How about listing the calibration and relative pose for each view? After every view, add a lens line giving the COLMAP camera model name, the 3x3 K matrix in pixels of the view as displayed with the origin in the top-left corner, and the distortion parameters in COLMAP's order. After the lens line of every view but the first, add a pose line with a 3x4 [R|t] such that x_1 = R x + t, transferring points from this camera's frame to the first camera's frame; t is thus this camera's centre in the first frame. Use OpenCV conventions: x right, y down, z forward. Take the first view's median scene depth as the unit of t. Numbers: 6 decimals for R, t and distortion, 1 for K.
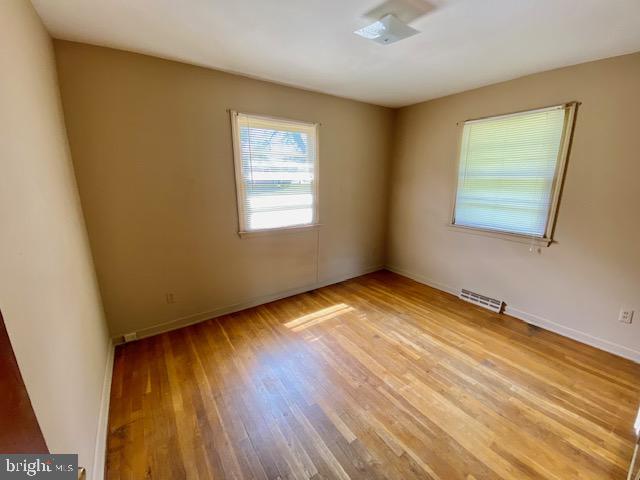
lens RADIAL K [[253.2, 0, 320.0], [0, 253.2, 240.0], [0, 0, 1]] dist [0.000748, -0.012919]
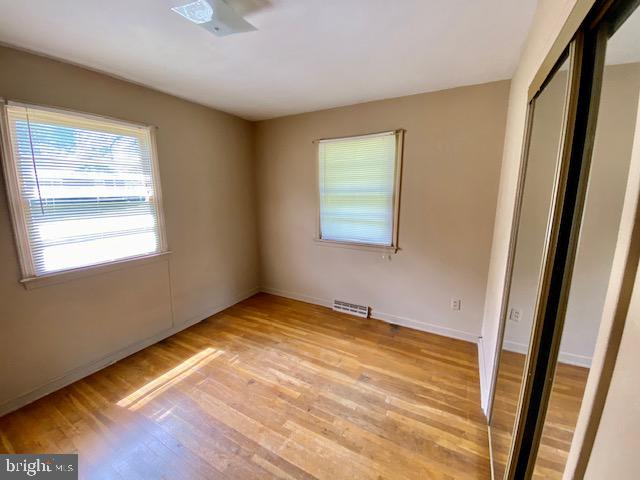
lens RADIAL K [[253.2, 0, 320.0], [0, 253.2, 240.0], [0, 0, 1]] dist [0.000748, -0.012919]
pose [[0.890775, -0.080331, 0.447289, 0.087406], [0.106778, 0.993695, -0.034184, -0.030021], [-0.441723, 0.078210, 0.893736, 0.112039]]
